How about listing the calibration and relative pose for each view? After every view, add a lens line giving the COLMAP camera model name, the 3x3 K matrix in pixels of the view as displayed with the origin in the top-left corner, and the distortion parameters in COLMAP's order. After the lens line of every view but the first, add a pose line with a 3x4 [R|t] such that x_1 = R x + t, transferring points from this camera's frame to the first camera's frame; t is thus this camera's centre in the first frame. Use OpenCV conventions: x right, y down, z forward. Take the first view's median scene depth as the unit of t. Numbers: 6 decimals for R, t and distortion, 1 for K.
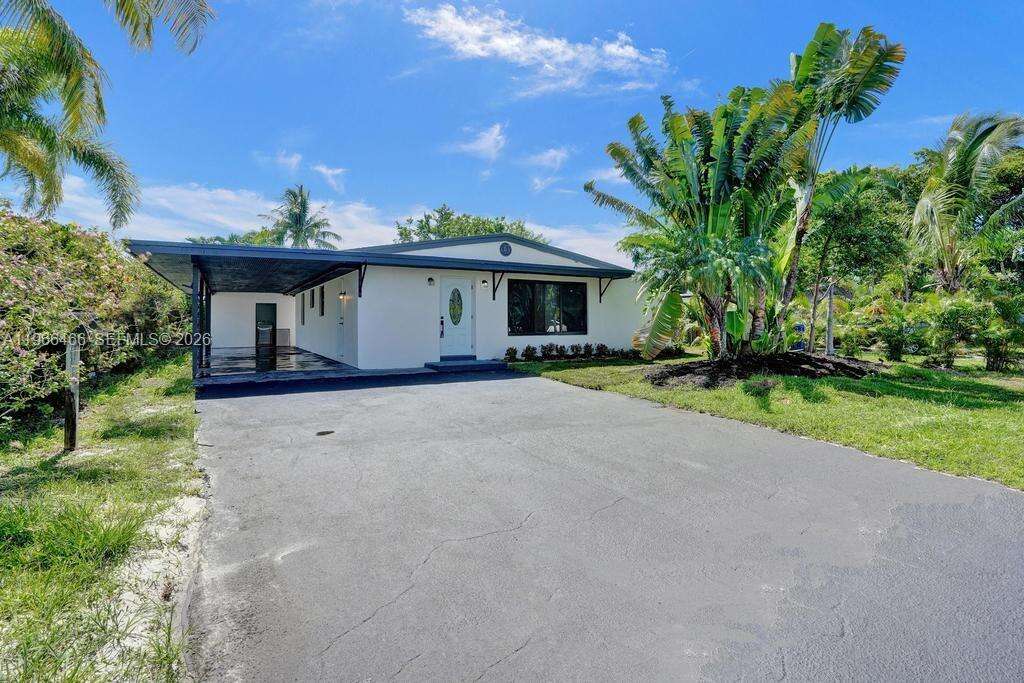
lens RADIAL K [[480.3, 0, 512.9], [0, 480.3, 340.3], [0, 0, 1]] dist [-0.055354, 0.031679]
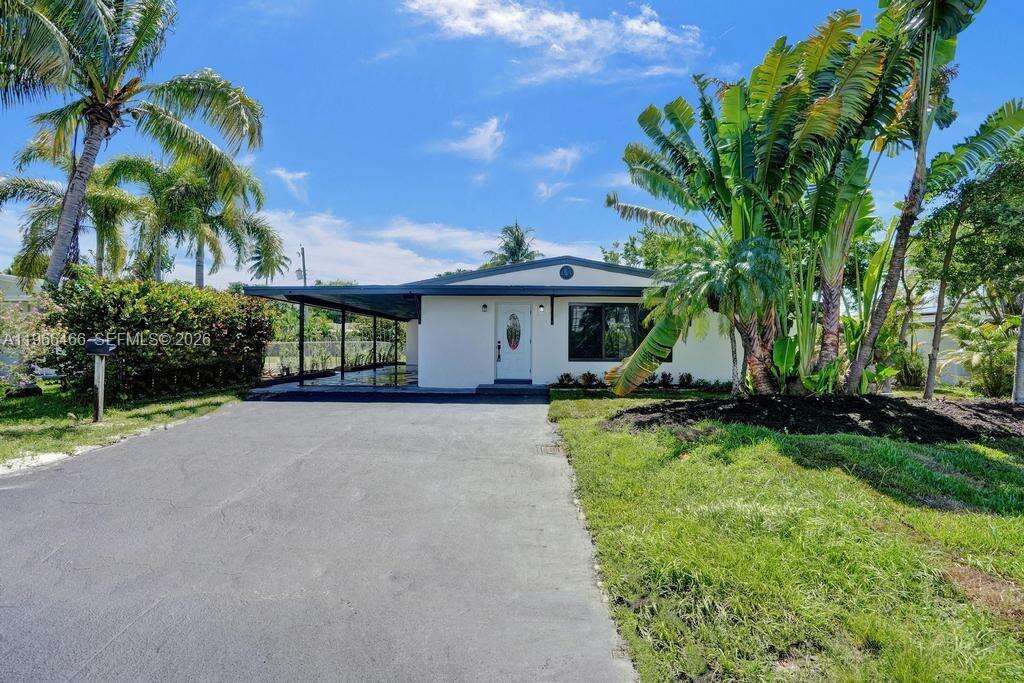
lens RADIAL K [[480.3, 0, 512.9], [0, 480.3, 340.3], [0, 0, 1]] dist [-0.055354, 0.031679]
pose [[0.855454, 0.004791, -0.517857, 0.409316], [-0.028924, 0.998838, -0.038540, -0.011196], [0.517071, 0.047947, 0.854599, 0.116166]]
